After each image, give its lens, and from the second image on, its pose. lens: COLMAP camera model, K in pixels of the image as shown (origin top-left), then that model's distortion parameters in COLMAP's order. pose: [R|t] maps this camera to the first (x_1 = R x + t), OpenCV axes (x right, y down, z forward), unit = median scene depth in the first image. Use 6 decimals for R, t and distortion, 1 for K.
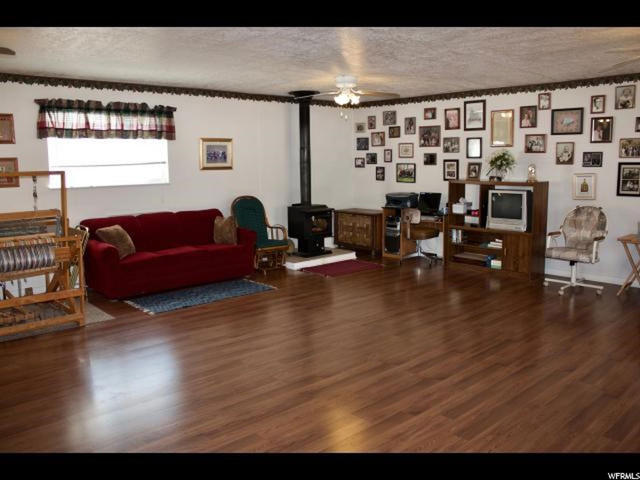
lens RADIAL K [[545.7, 0, 323.9], [0, 545.7, 240.5], [0, 0, 1]] dist [-0.158512, 0.161935]
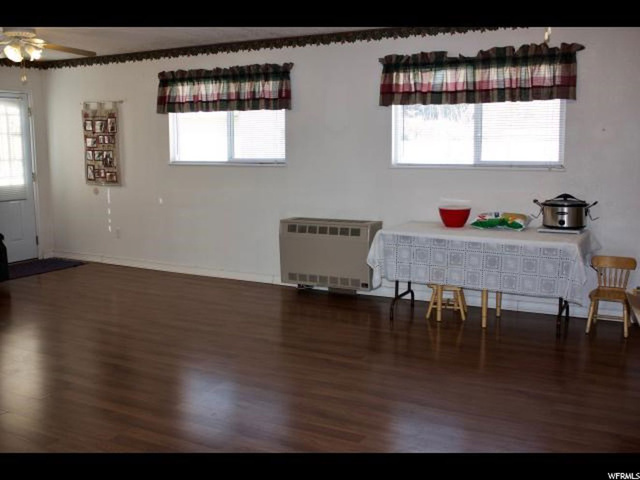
lens RADIAL K [[872.1, 0, 322.4], [0, 872.1, 241.9], [0, 0, 1]] dist [-0.016348, 0.000000]
pose [[0.162839, 0.121314, -0.979166, 0.959127], [-0.141736, 0.984995, 0.098465, -0.137372], [0.976419, 0.122749, 0.177590, 0.886044]]
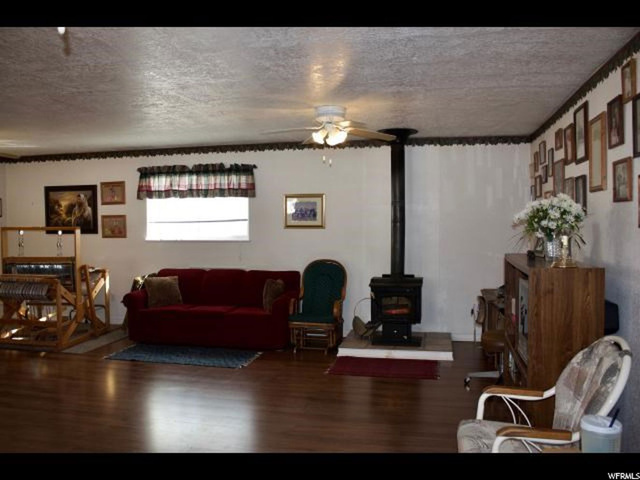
lens RADIAL K [[545.7, 0, 321.4], [0, 545.7, 236.6], [0, 0, 1]] dist [-0.158512, 0.161935]
pose [[0.555075, 0.029446, -0.831279, 0.638258], [-0.119600, 0.991814, -0.044729, -0.088049], [0.823157, 0.124249, 0.554053, 0.573580]]
